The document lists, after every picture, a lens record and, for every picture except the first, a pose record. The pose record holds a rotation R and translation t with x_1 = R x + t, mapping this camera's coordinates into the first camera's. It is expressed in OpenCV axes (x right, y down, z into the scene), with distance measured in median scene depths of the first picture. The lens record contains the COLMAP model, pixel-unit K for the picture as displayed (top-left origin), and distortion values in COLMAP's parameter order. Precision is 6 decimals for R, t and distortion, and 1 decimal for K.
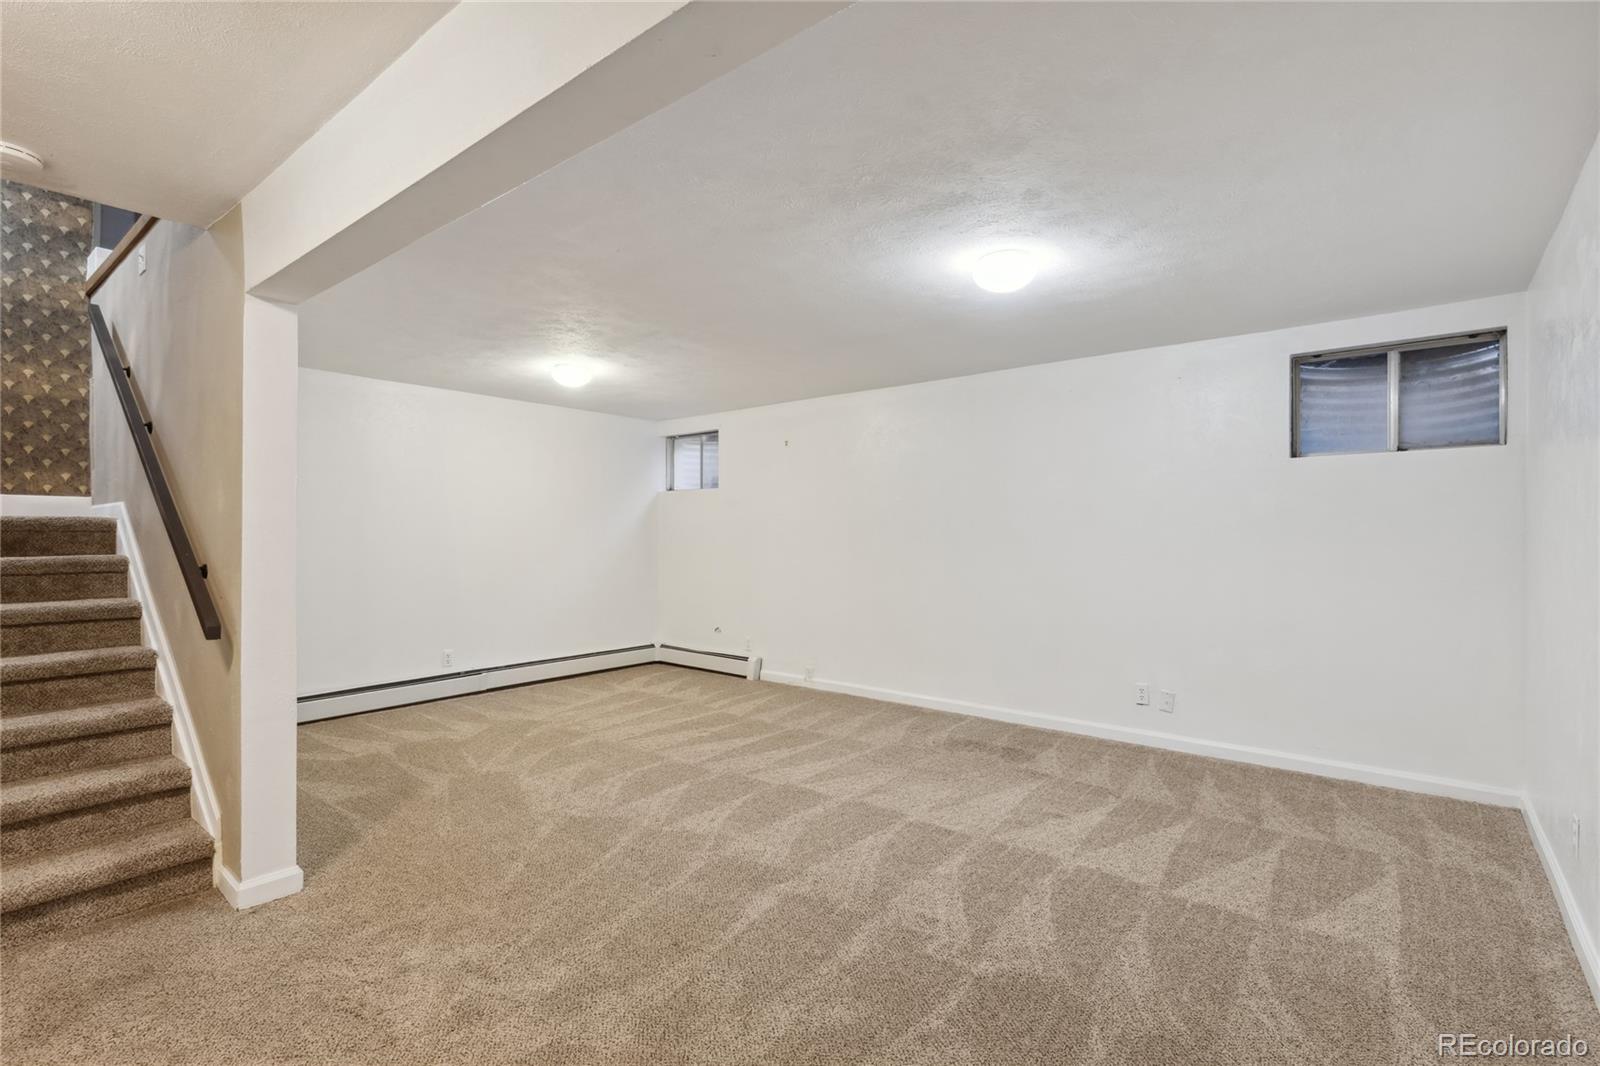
lens RADIAL K [[744.4, 0, 804.3], [0, 744.4, 531.4], [0, 0, 1]] dist [0.007024, -0.000576]
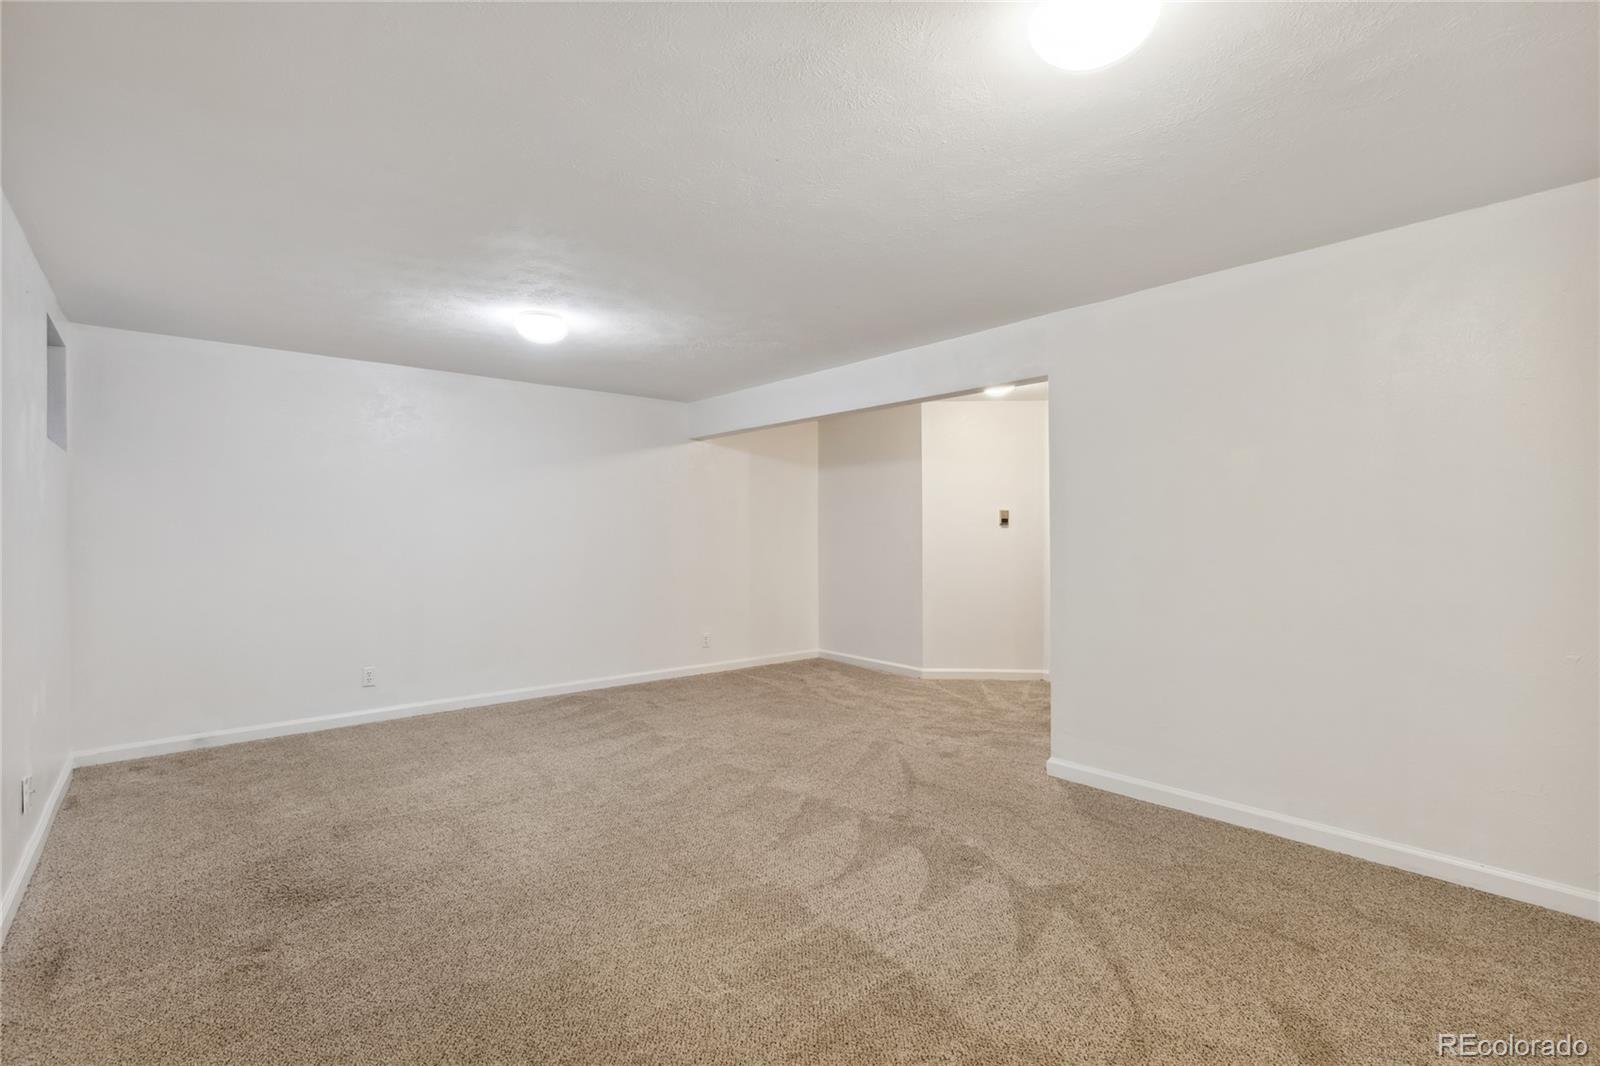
lens RADIAL K [[744.4, 0, 795.5], [0, 744.4, 532.4], [0, 0, 1]] dist [0.007024, -0.000576]
pose [[-0.982946, 0.005633, 0.183808, -0.258625], [0.005575, 0.999984, -0.000833, 0.010168], [-0.183810, 0.000205, -0.982962, 1.433793]]
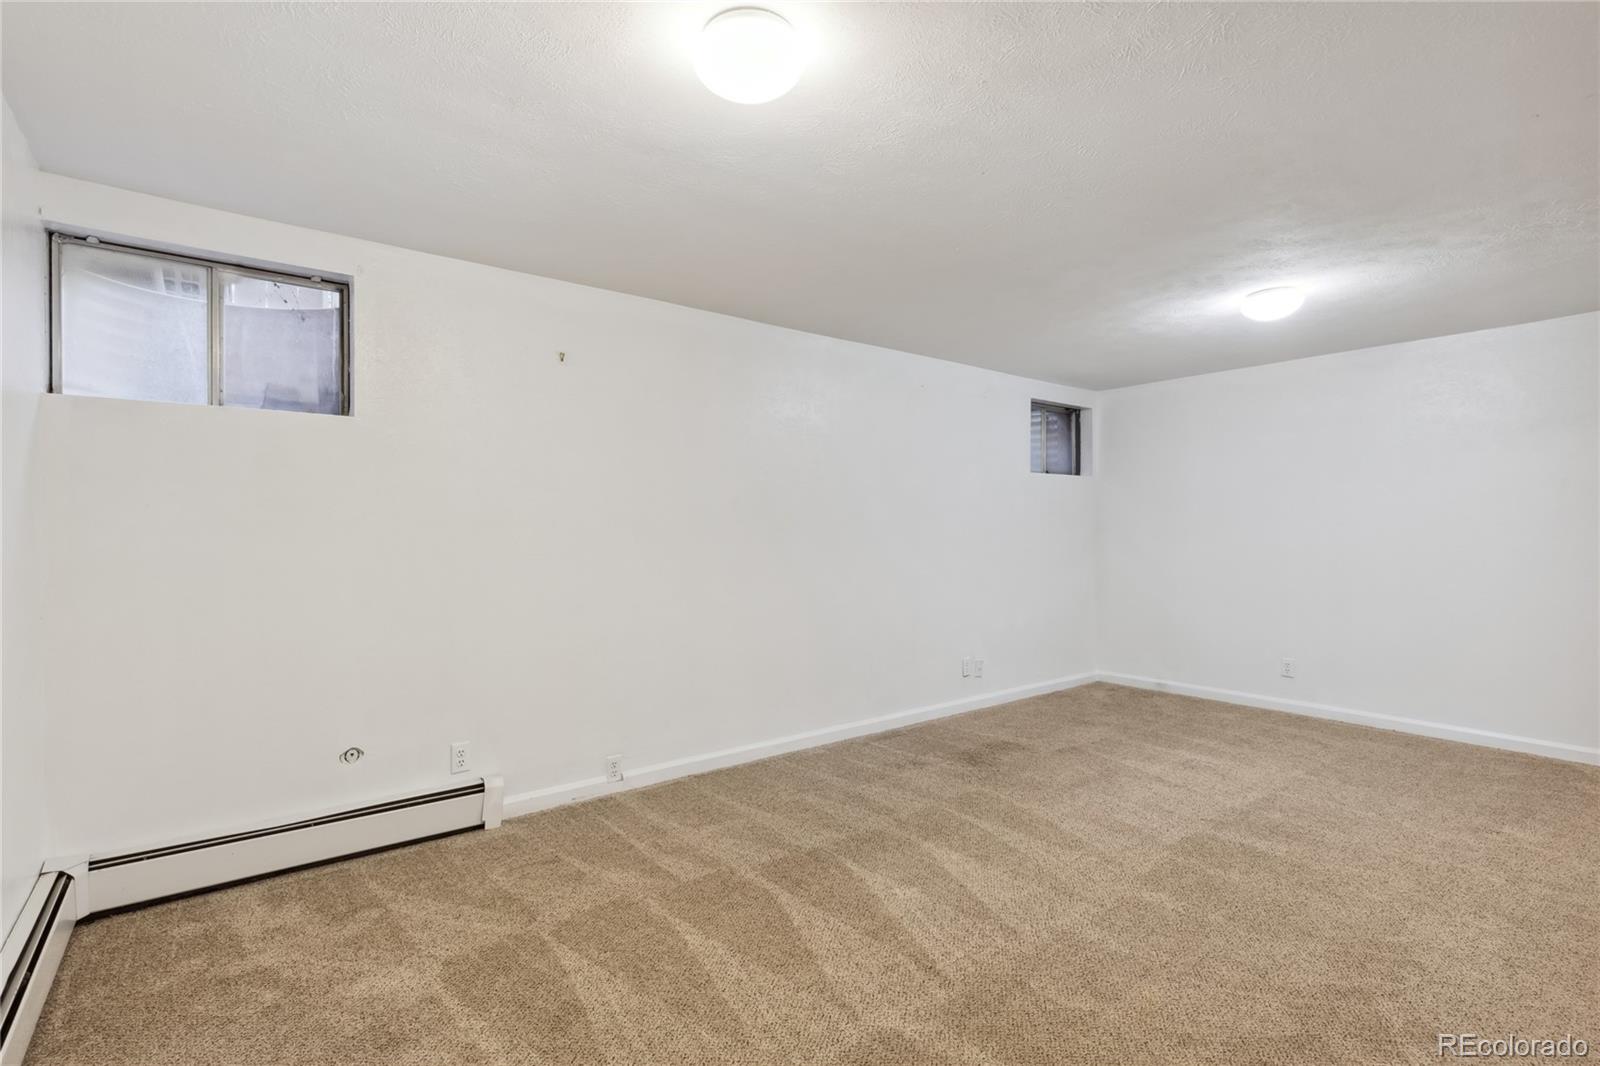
lens RADIAL K [[744.4, 0, 798.1], [0, 744.4, 532.8], [0, 0, 1]] dist [0.007024, -0.000576]
pose [[0.225895, -0.002510, 0.974148, -0.685933], [0.001020, 0.999997, 0.002340, 0.010399], [-0.974151, 0.000465, 0.225897, 0.962874]]
